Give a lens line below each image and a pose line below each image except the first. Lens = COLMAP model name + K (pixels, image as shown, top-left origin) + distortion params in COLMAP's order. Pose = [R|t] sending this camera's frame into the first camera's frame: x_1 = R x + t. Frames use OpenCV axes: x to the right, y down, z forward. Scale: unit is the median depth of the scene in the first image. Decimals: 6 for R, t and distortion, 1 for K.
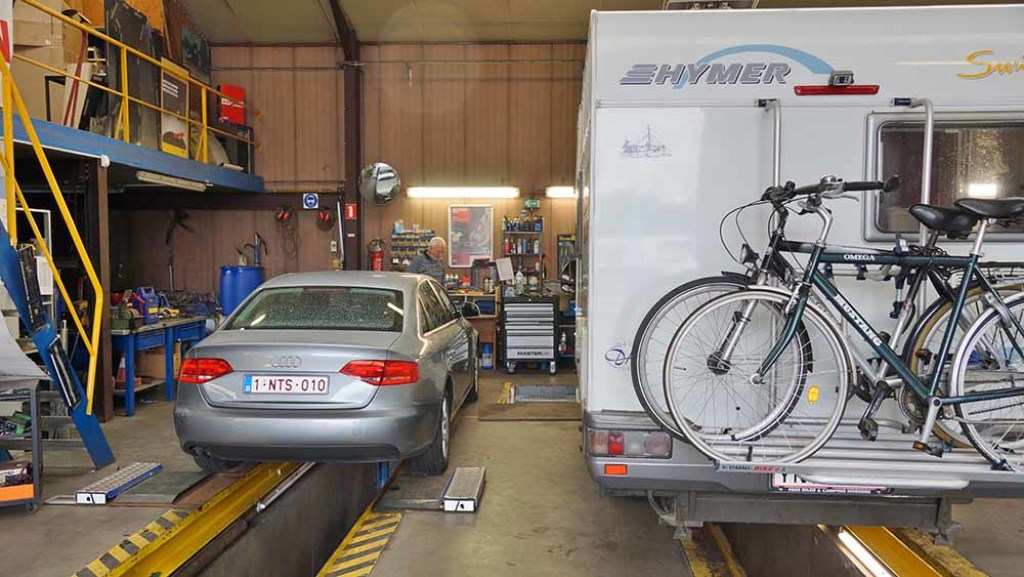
lens RADIAL K [[812.3, 0, 512.0], [0, 812.3, 288.5], [0, 0, 1]] dist [0.044094, 0.000281]
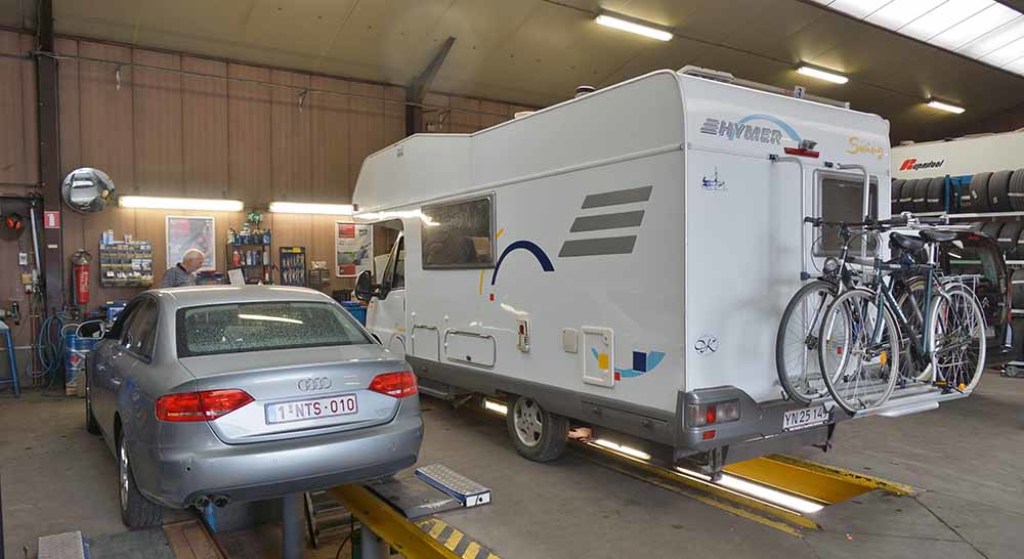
lens RADIAL K [[682.1, 0, 512.0], [0, 682.1, 279.5], [0, 0, 1]] dist [0.000827, 0.000998]
pose [[0.806459, -0.021035, 0.590915, -0.433281], [0.032284, 0.999443, -0.008483, -0.011901], [-0.590407, 0.025919, 0.806689, 0.186317]]
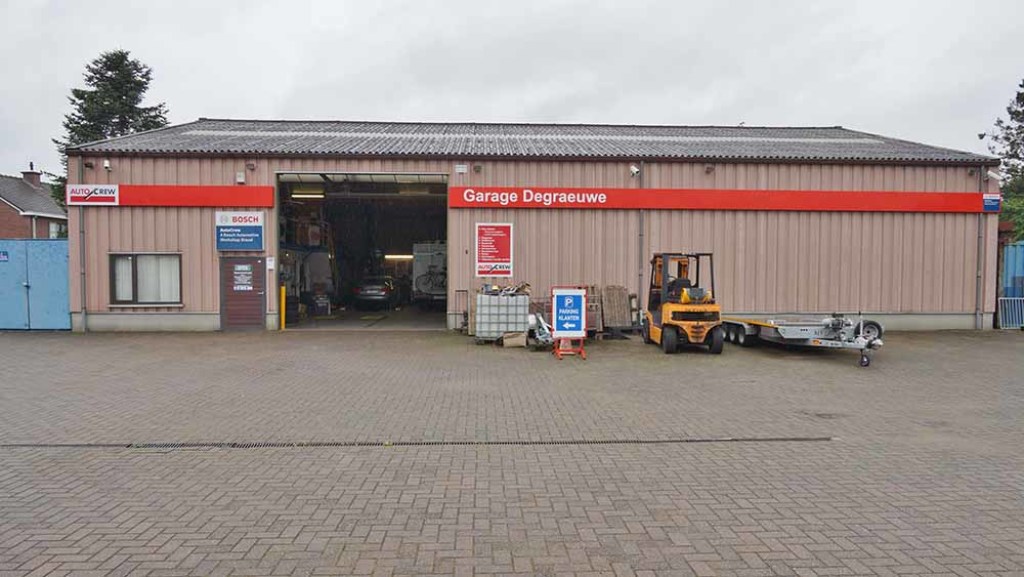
lens RADIAL K [[703.3, 0, 512.0], [0, 703.3, 288.5], [0, 0, 1]] dist [0.000045, -0.000015]
pose [[0.996511, -0.003166, 0.083403, 0.323450], [0.005676, 0.999538, -0.029875, 0.221091], [-0.083270, 0.030244, 0.996068, -3.971438]]
